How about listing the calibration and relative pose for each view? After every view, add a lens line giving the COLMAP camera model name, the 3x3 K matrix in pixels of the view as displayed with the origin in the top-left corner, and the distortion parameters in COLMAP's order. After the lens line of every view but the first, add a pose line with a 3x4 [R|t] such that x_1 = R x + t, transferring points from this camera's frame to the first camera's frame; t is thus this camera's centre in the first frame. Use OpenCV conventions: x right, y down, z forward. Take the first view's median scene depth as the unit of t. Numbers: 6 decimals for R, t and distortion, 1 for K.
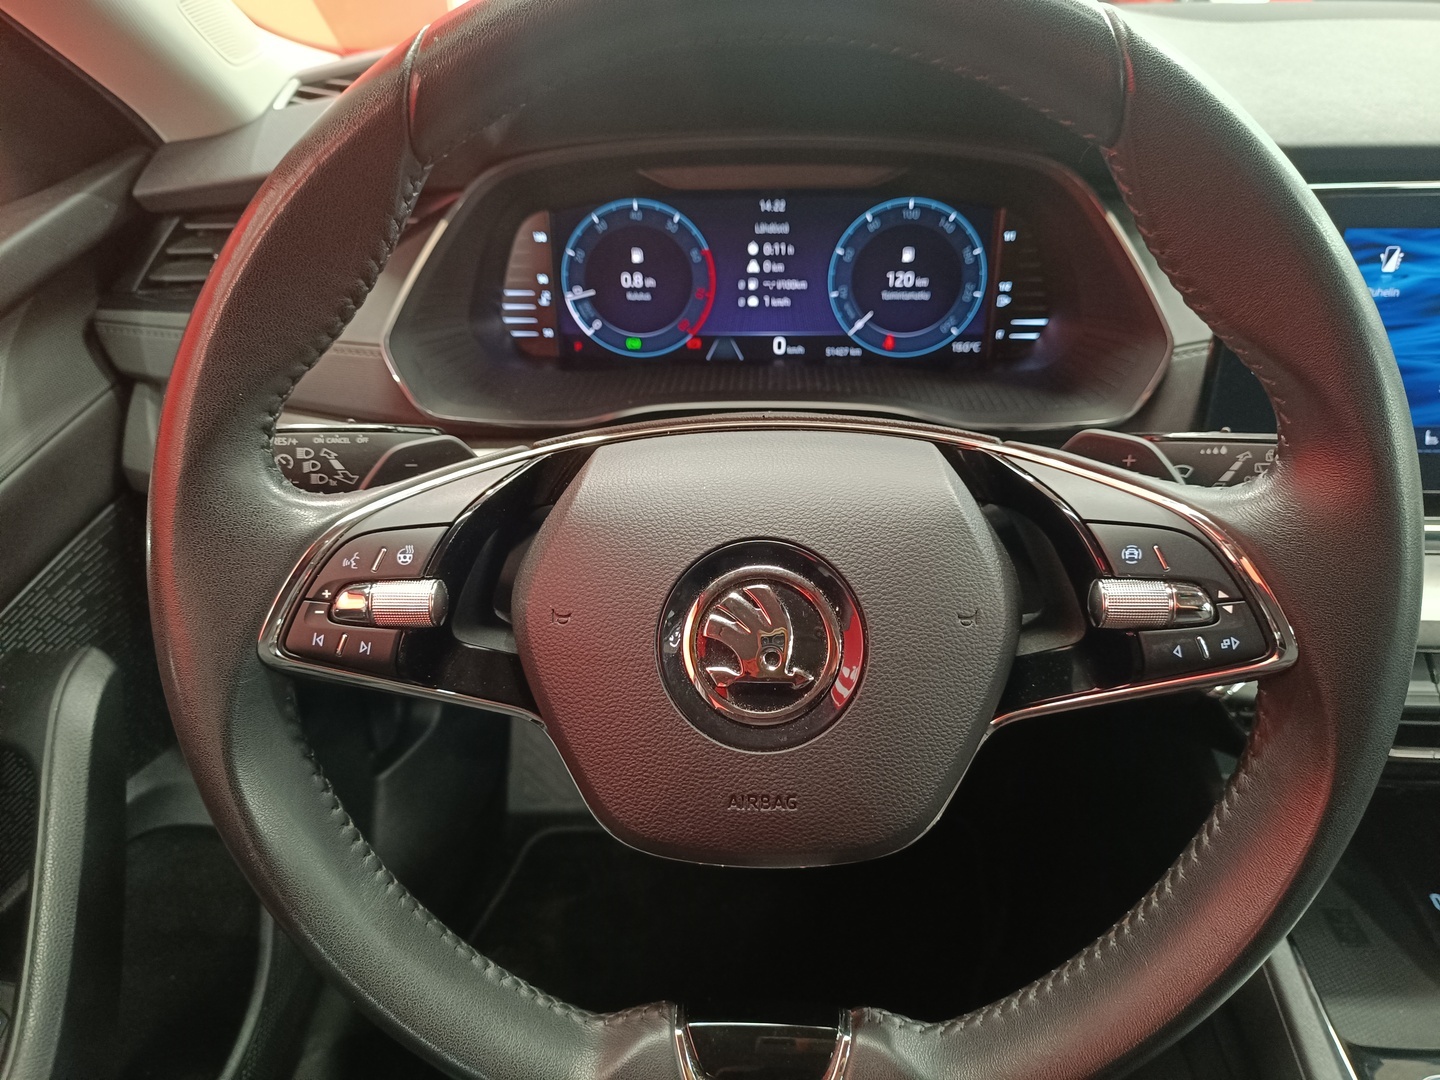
lens RADIAL K [[1026.0, 0, 735.5], [0, 1026.0, 532.5], [0, 0, 1]] dist [0.007625, -0.003510]
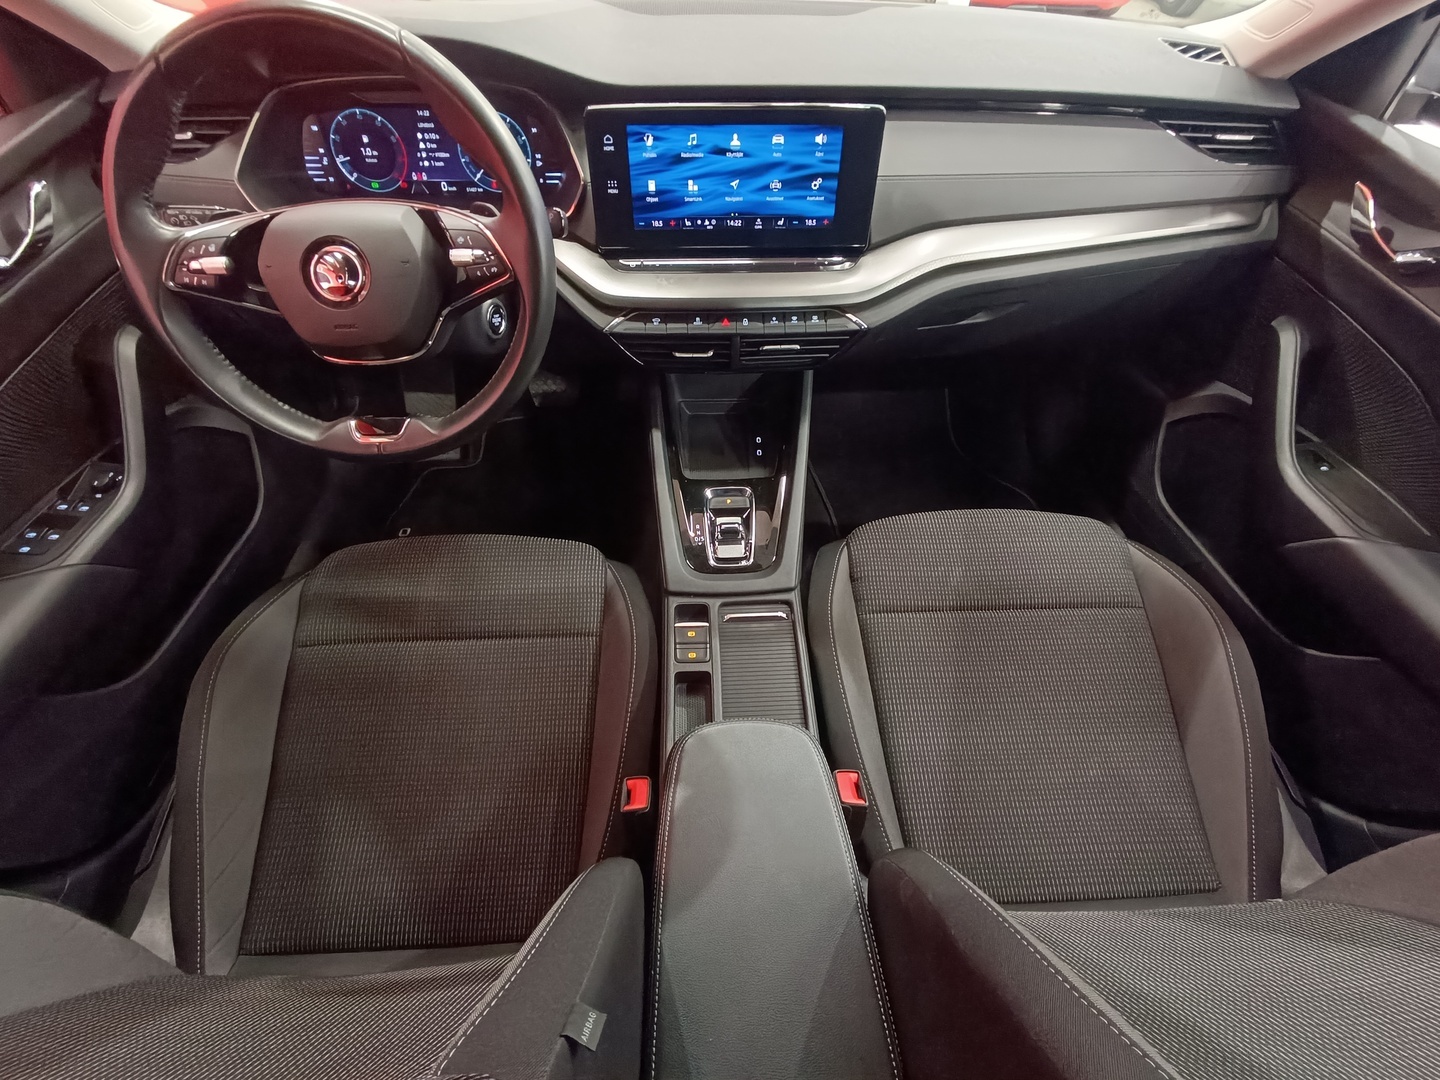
lens RADIAL K [[629.9, 0, 723.8], [0, 629.9, 534.4], [0, 0, 1]] dist [0.001225, 0.000359]
pose [[0.994064, -0.048601, 0.097335, 0.486137], [0.021652, 0.965153, 0.260788, 0.203637], [-0.106618, -0.257132, 0.960477, -0.565380]]
